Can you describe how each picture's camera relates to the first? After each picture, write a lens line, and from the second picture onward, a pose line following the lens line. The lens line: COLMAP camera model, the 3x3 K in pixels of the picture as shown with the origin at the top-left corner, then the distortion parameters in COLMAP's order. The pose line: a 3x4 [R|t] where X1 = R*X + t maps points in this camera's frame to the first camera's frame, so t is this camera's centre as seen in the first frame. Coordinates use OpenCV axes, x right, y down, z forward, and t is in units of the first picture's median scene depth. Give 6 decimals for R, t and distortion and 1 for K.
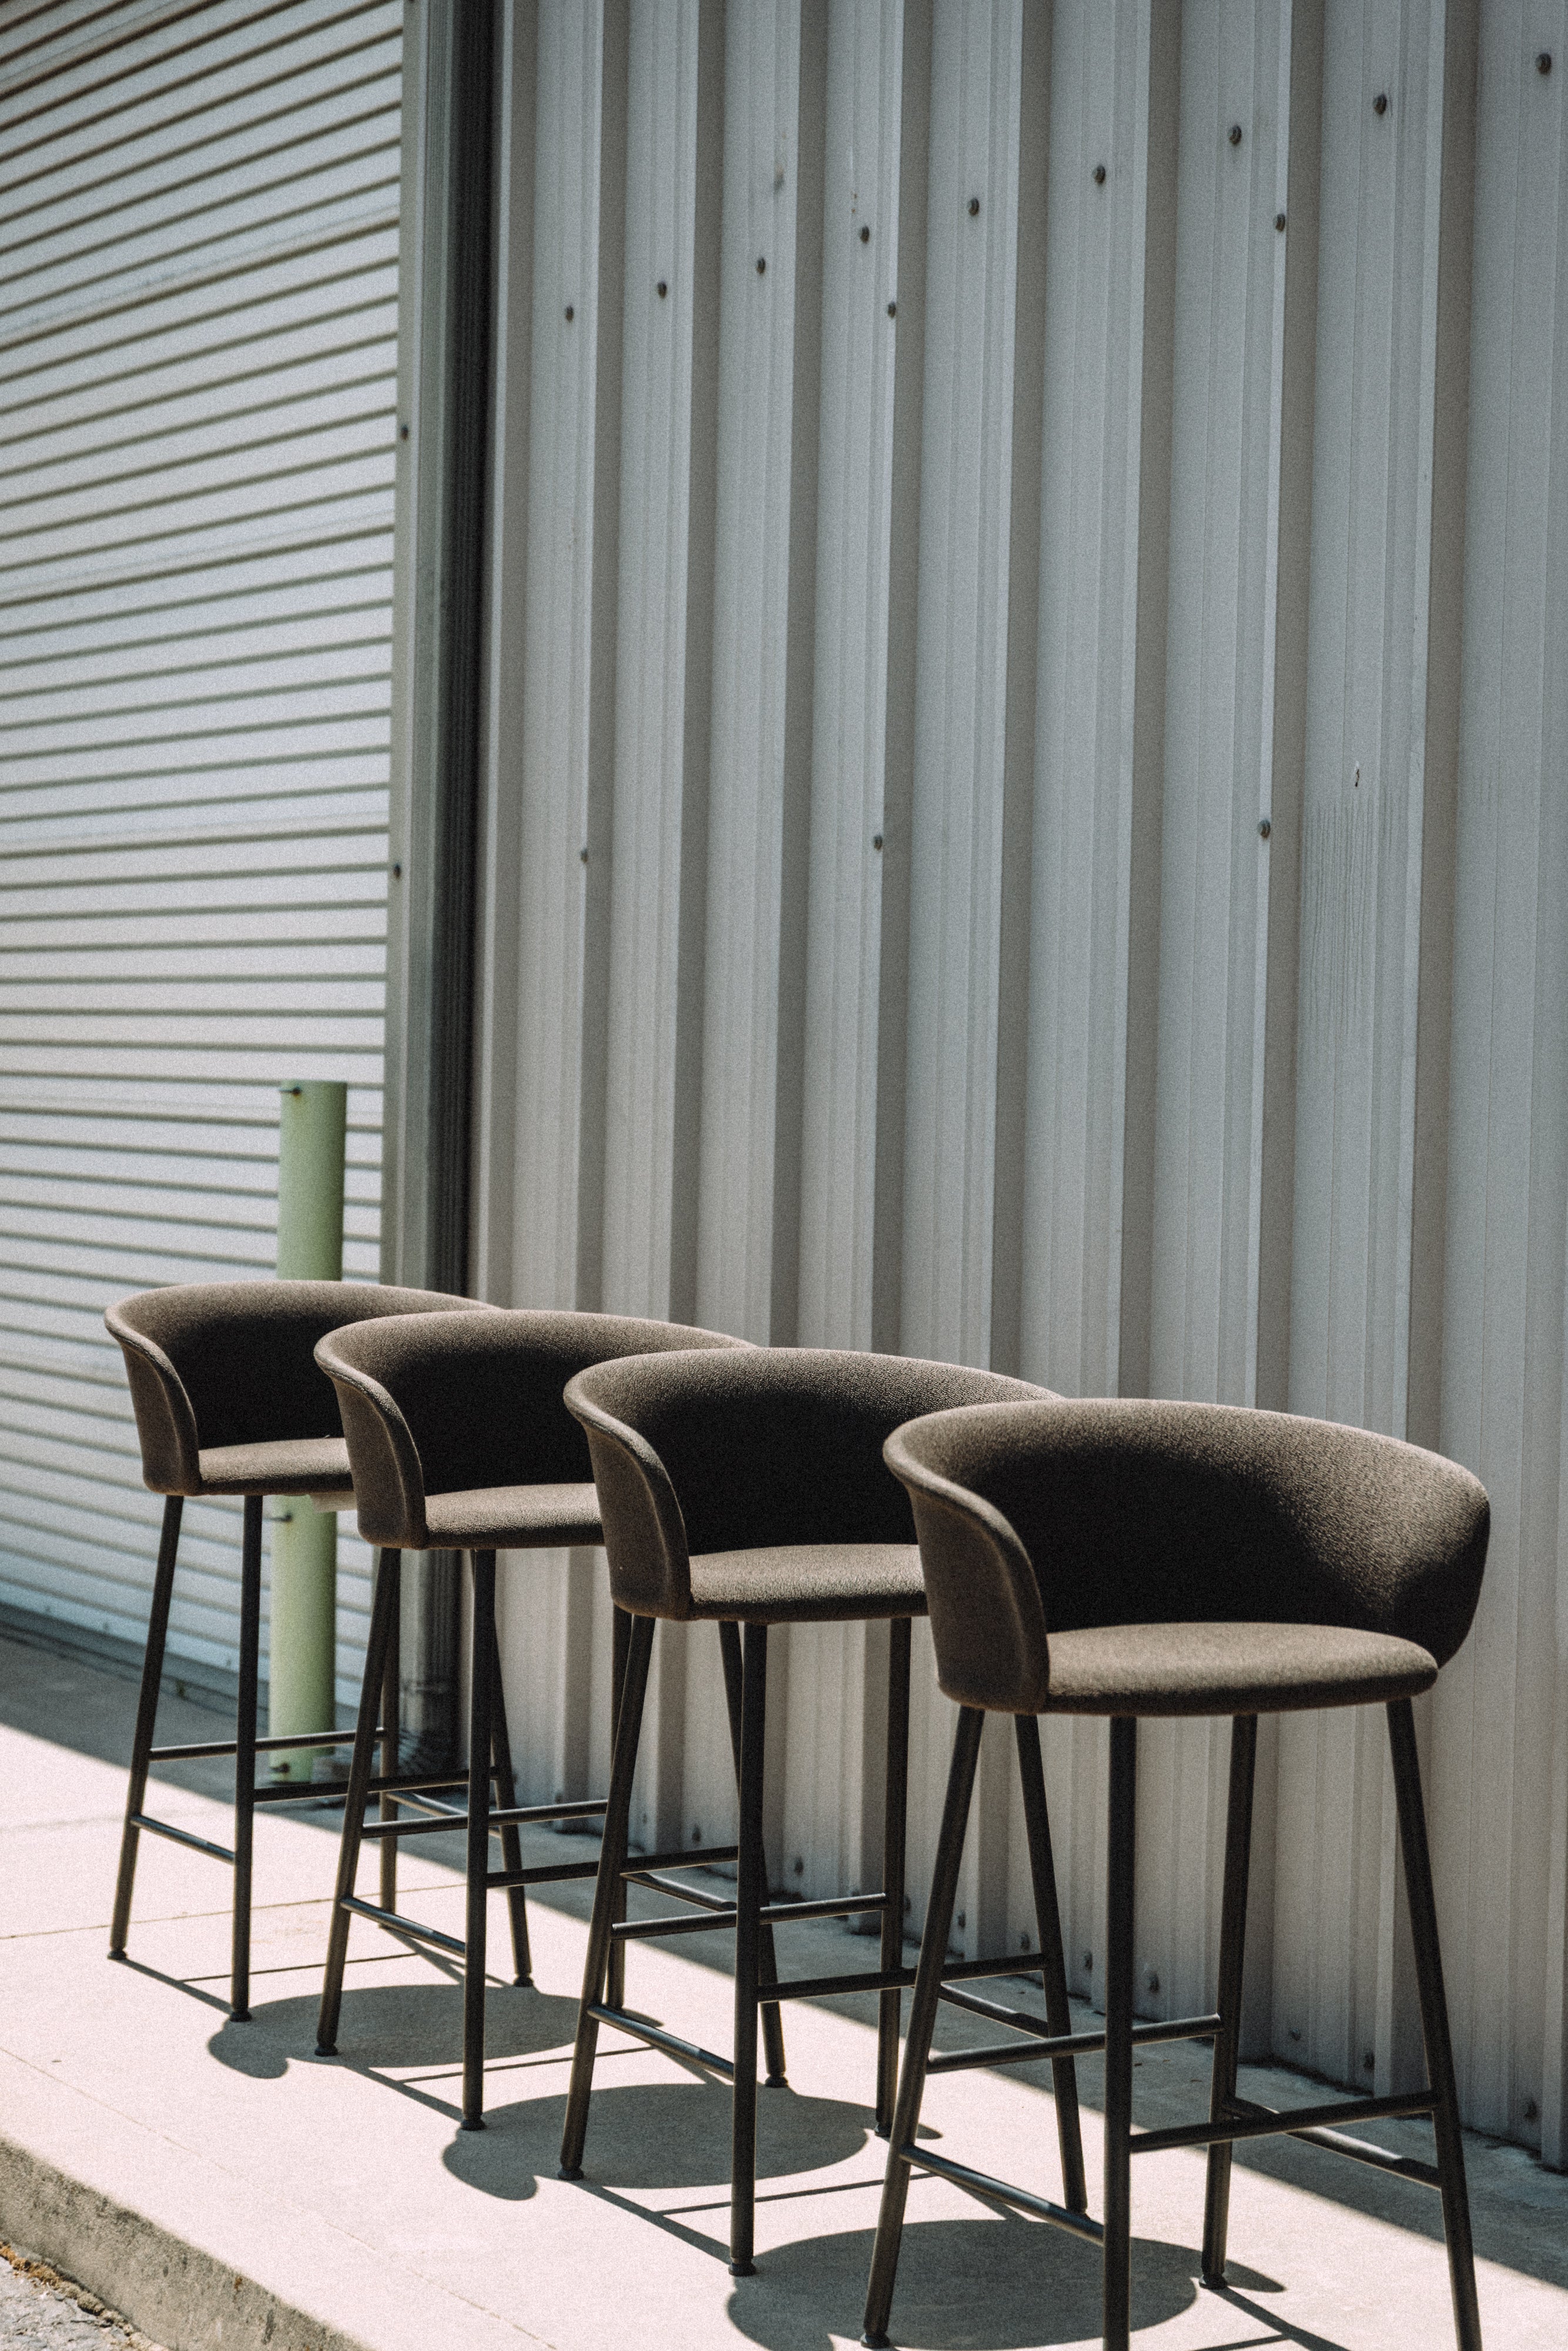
lens RADIAL K [[4586.7, 0, 799.1], [0, 4586.7, 1231.8], [0, 0, 1]] dist [-0.008200, -0.195597]
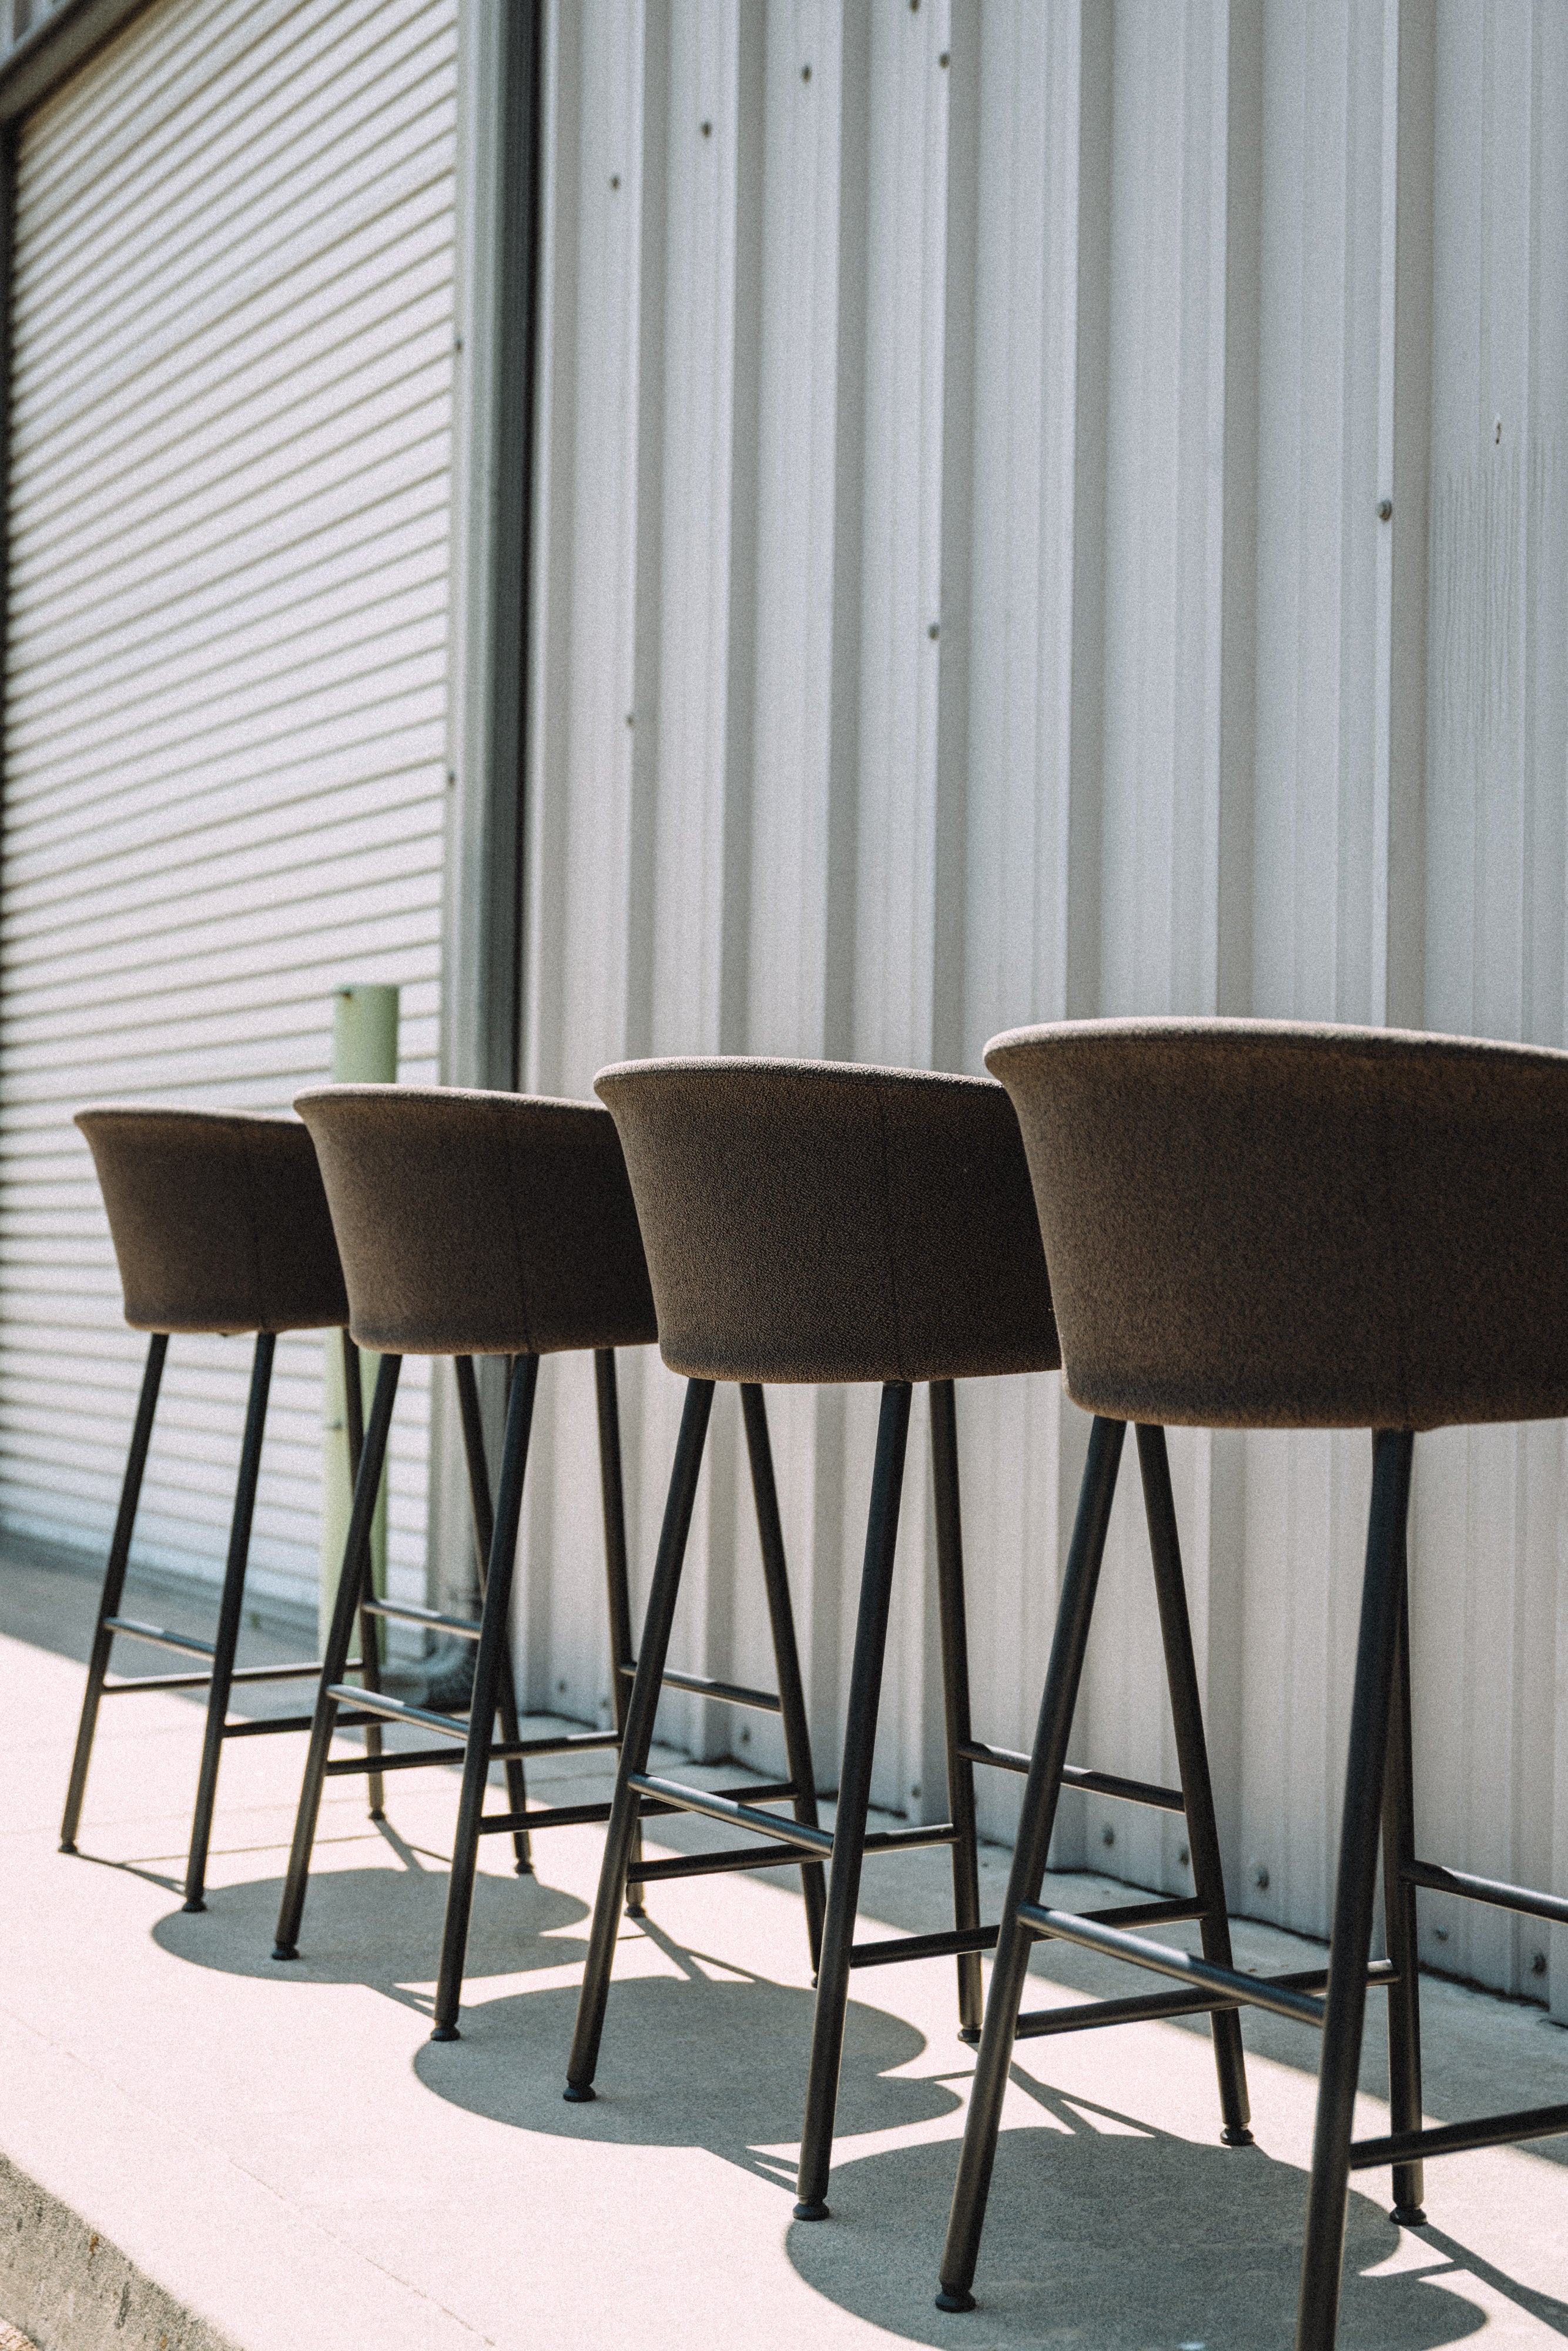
lens RADIAL K [[3255.6, 0, 741.4], [0, 3255.6, 1171.5], [0, 0, 1]] dist [0.006583, 0.014693]
pose [[0.999273, -0.006172, -0.037629, 0.002593], [0.003208, 0.996924, -0.078309, 0.076897], [0.037996, 0.078131, 0.996219, 0.363812]]
